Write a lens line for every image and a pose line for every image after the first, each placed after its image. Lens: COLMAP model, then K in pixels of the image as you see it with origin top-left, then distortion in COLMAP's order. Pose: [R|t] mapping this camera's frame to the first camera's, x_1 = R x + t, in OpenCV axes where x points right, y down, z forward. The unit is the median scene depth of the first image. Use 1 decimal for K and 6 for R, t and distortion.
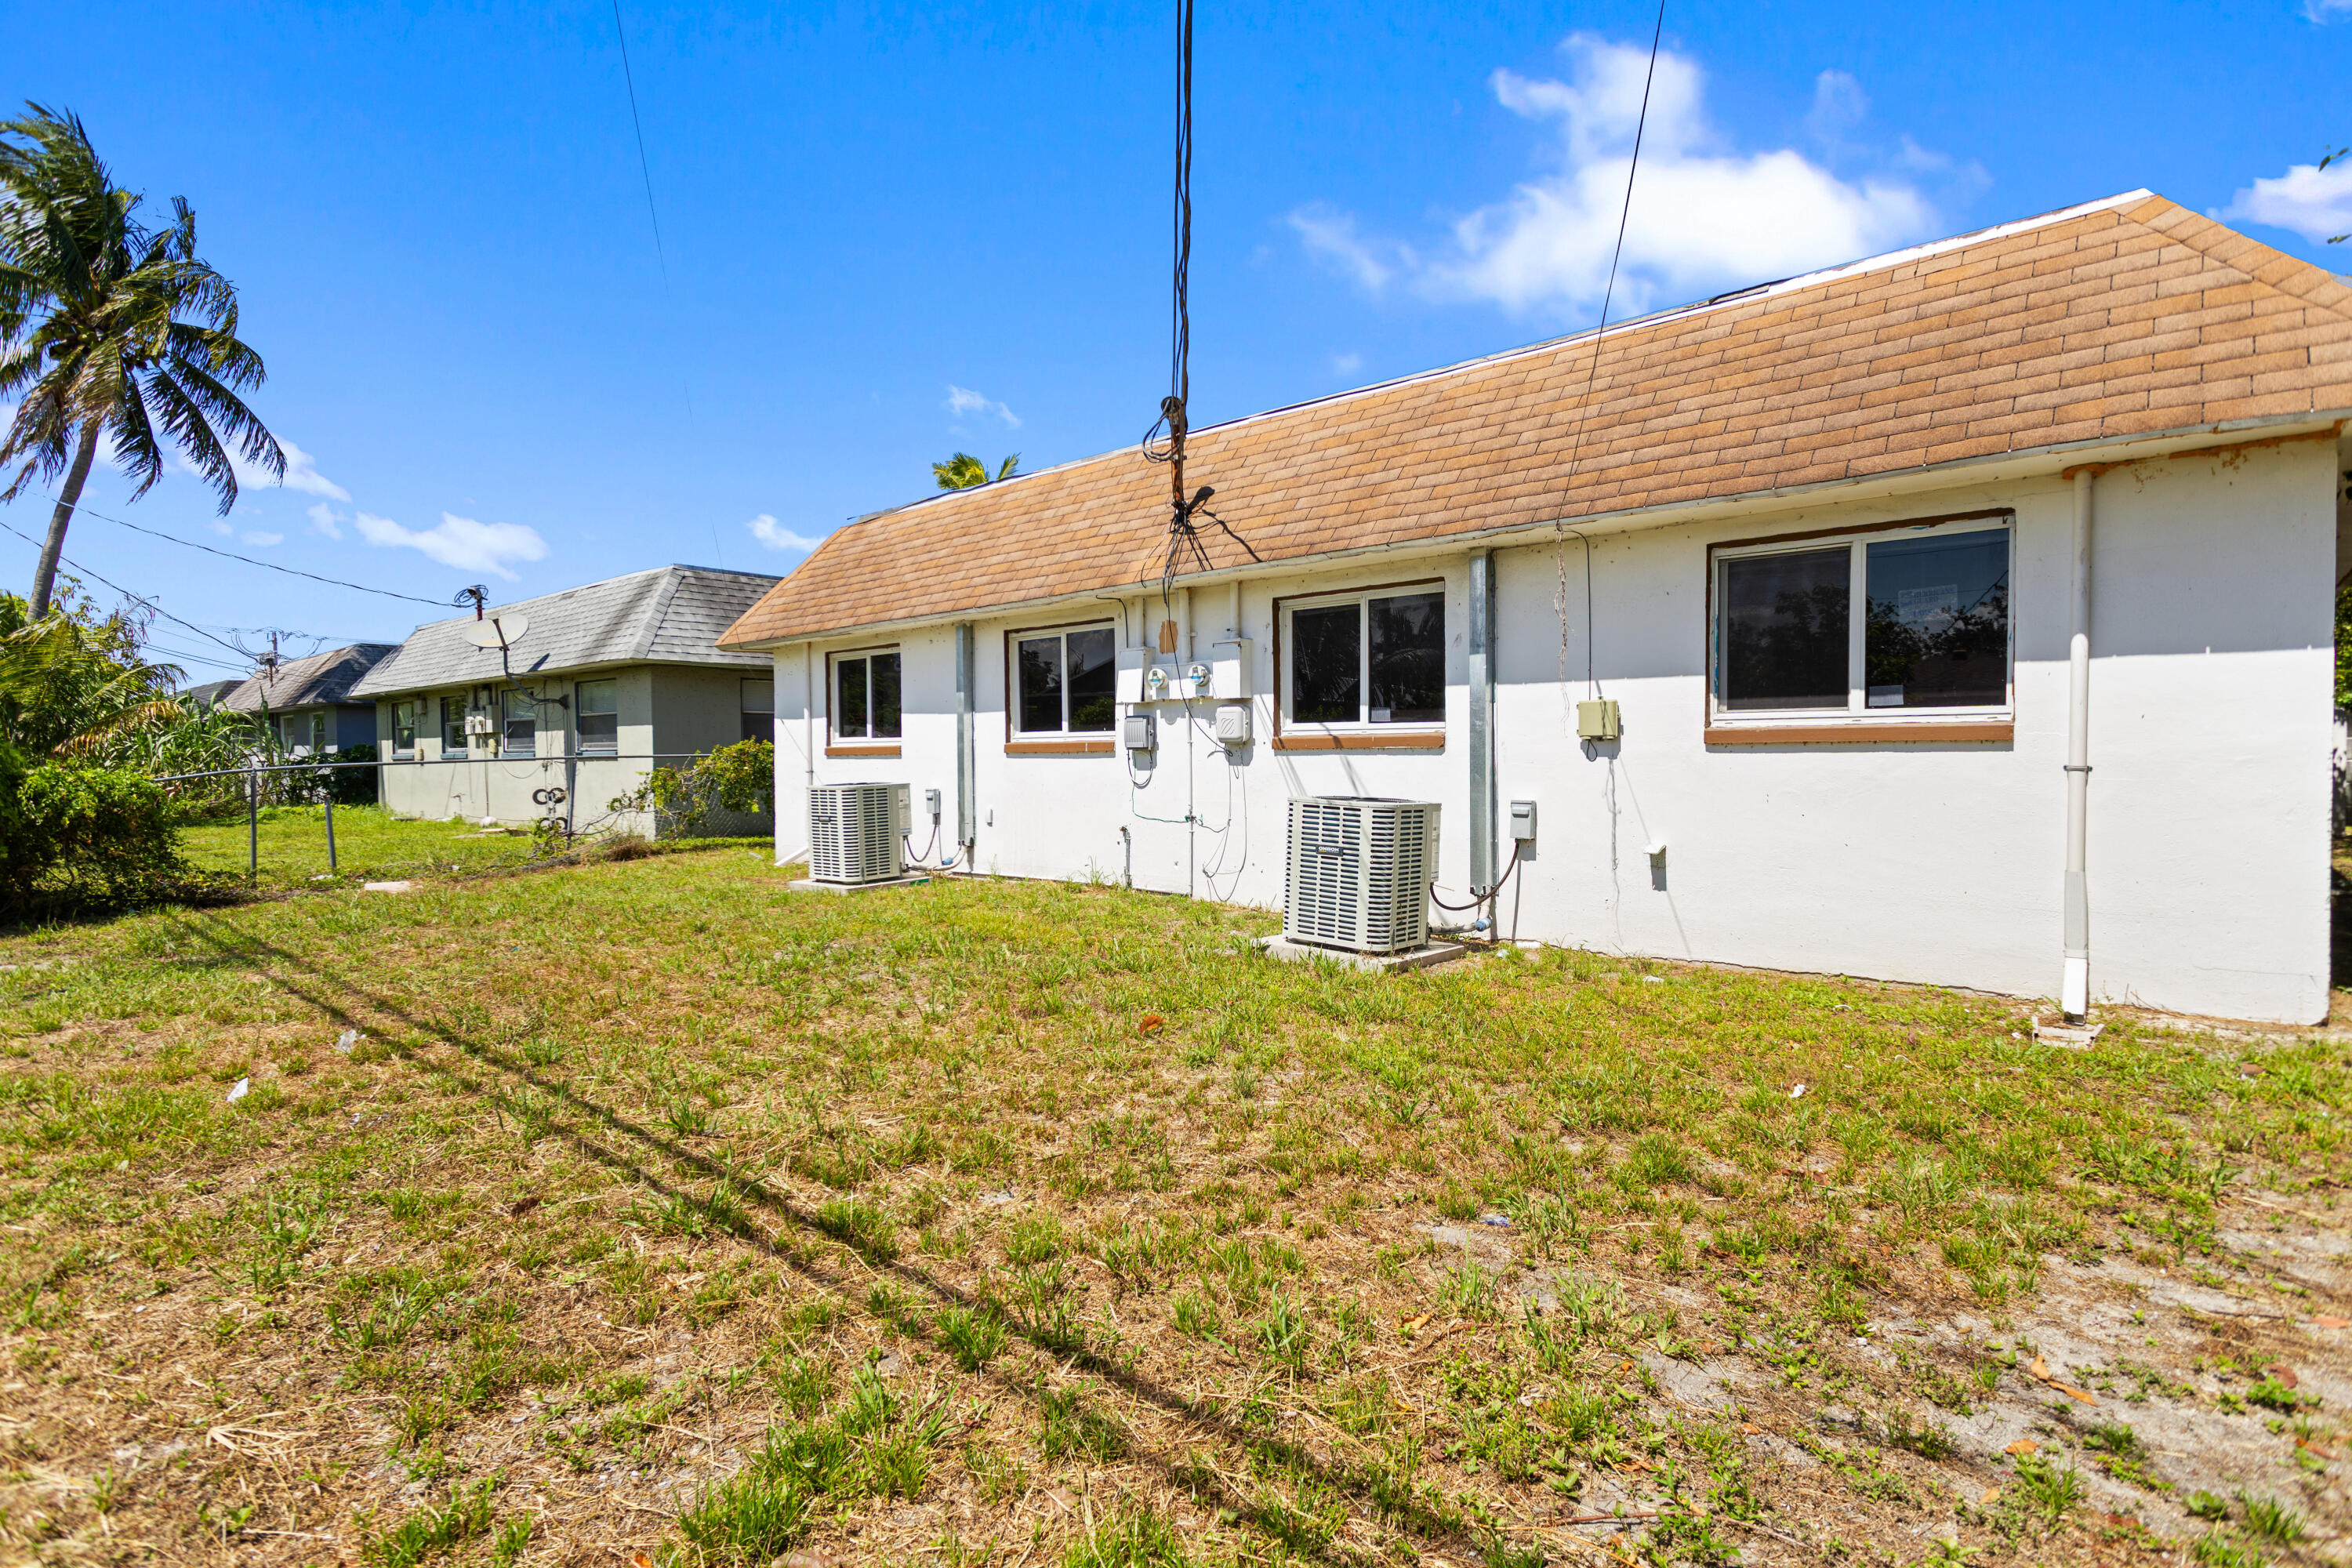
lens RADIAL K [[1189.6, 0, 1207.2], [0, 1189.6, 784.5], [0, 0, 1]] dist [0.002376, 0.000205]
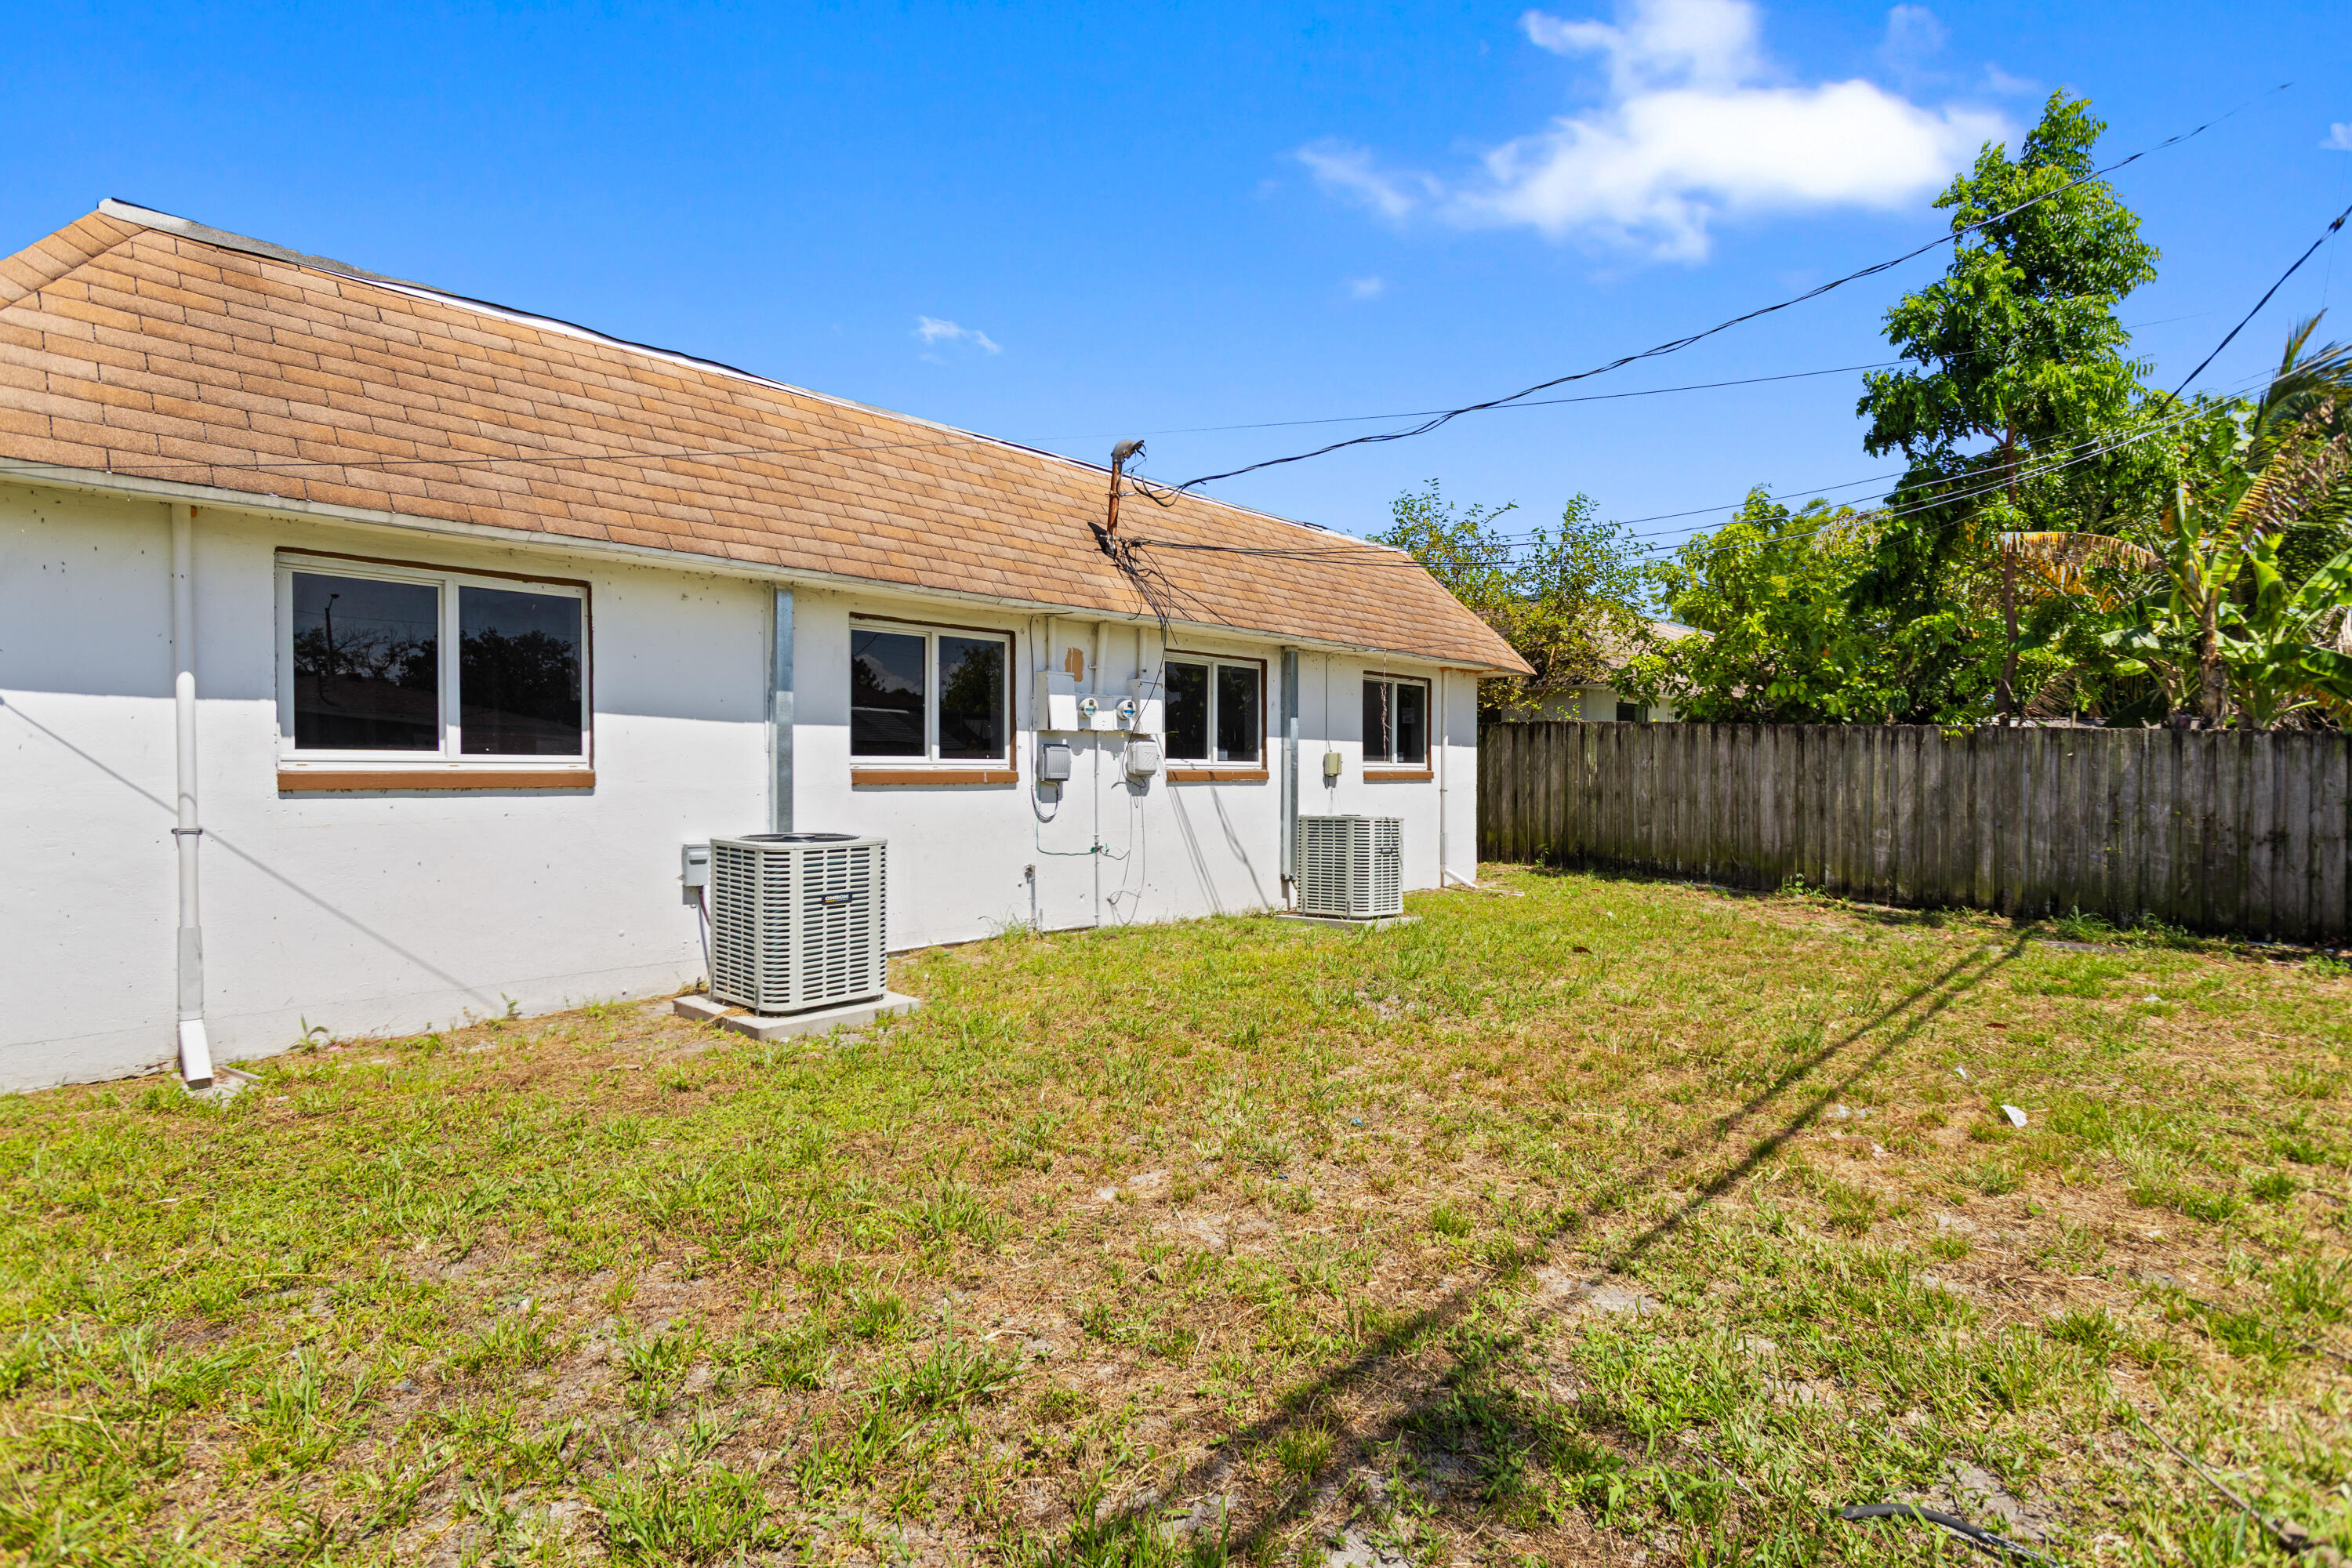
lens RADIAL K [[1189.6, 0, 1207.2], [0, 1189.6, 784.5], [0, 0, 1]] dist [0.002376, 0.000205]
pose [[-0.015960, 0.008801, 0.999834, -0.956323], [0.038224, 0.999236, -0.008185, -0.013291], [-0.999142, 0.038087, -0.016284, 0.864821]]
